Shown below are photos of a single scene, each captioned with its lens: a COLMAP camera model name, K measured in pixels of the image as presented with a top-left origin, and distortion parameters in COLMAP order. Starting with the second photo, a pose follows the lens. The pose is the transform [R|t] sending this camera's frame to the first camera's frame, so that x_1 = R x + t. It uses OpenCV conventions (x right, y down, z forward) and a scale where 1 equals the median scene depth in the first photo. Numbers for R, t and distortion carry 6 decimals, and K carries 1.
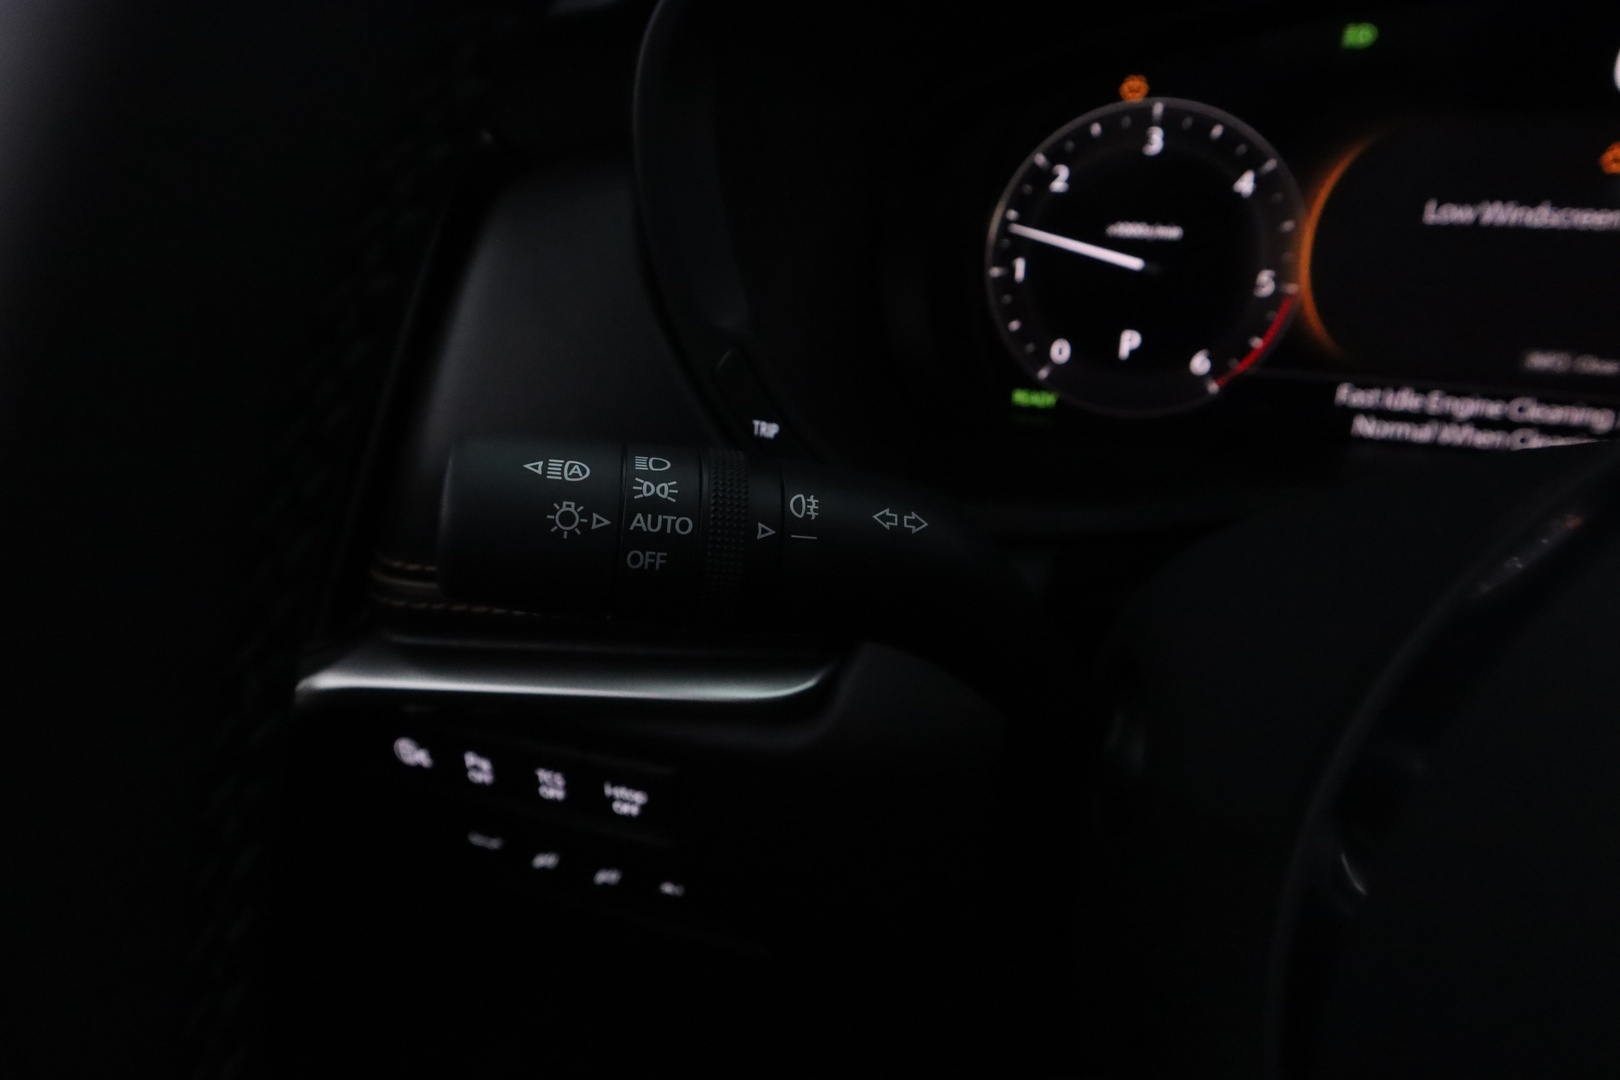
lens RADIAL K [[1190.2, 0, 810.0], [0, 1190.2, 540.0], [0, 0, 1]] dist [0.046456, -0.000524]
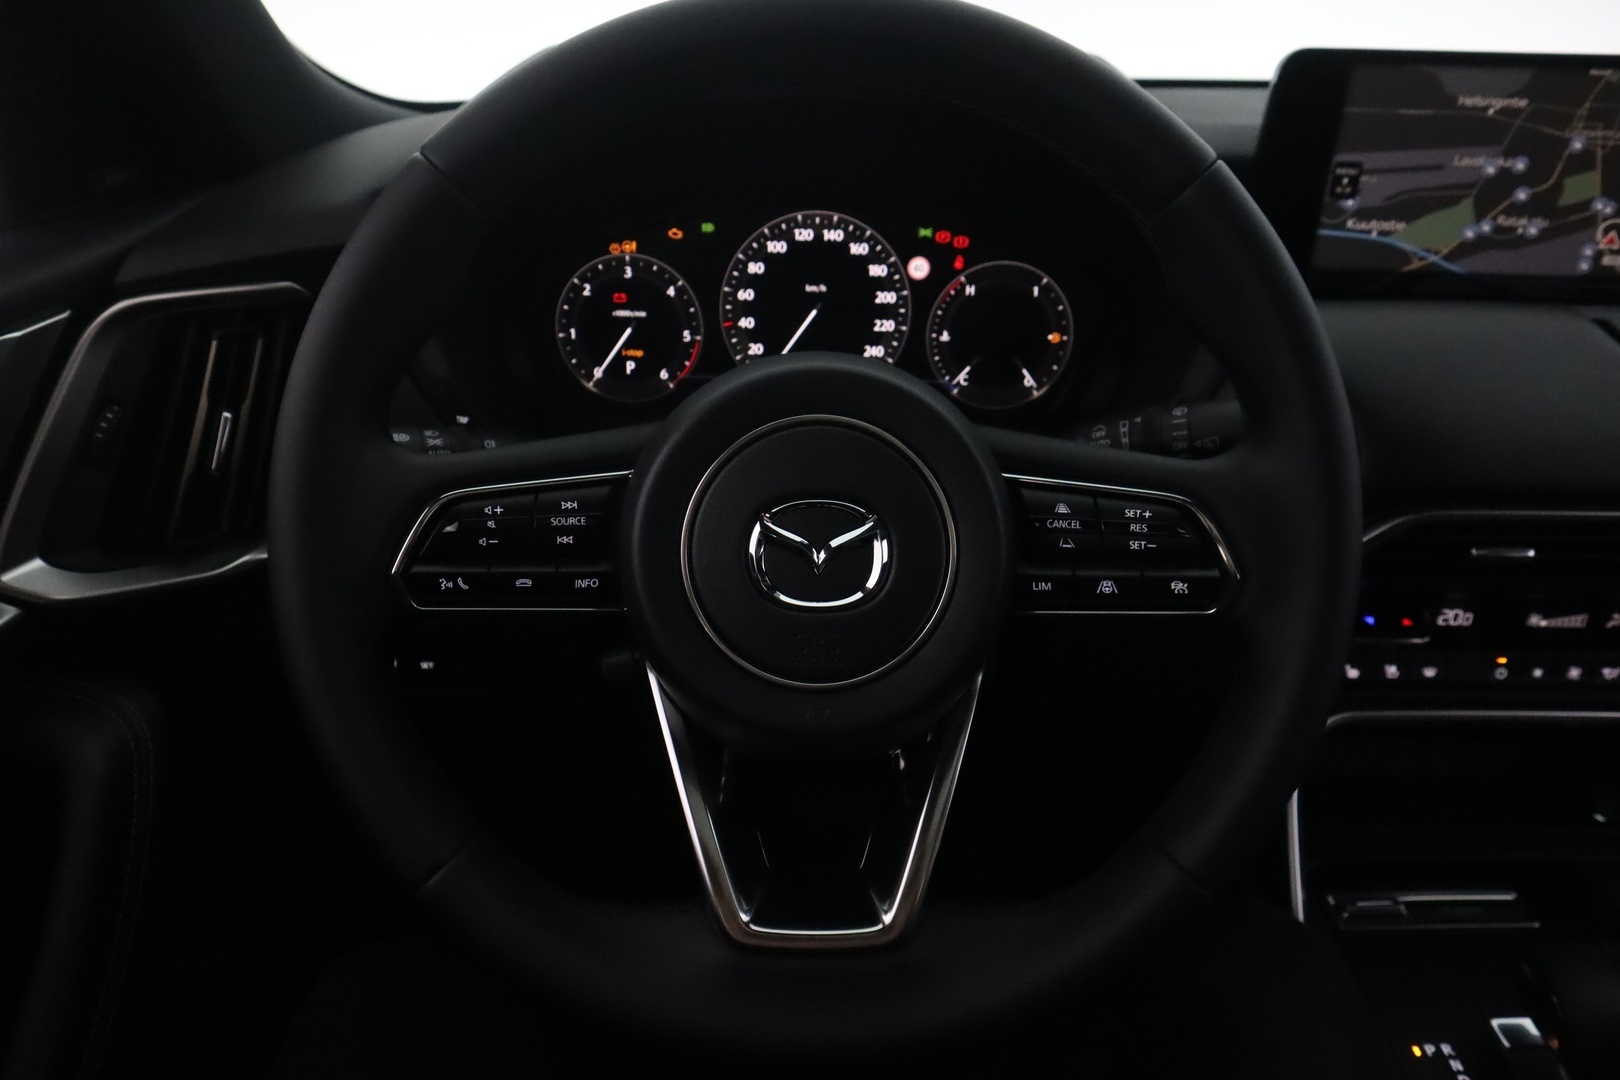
lens RADIAL K [[1190.2, 0, 810.0], [0, 1190.2, 540.0], [0, 0, 1]] dist [0.046456, -0.000524]
pose [[0.947167, -0.112270, 0.300449, -0.096454], [0.110325, 0.993618, 0.023489, 0.124531], [-0.301168, 0.010899, 0.953509, -1.105238]]
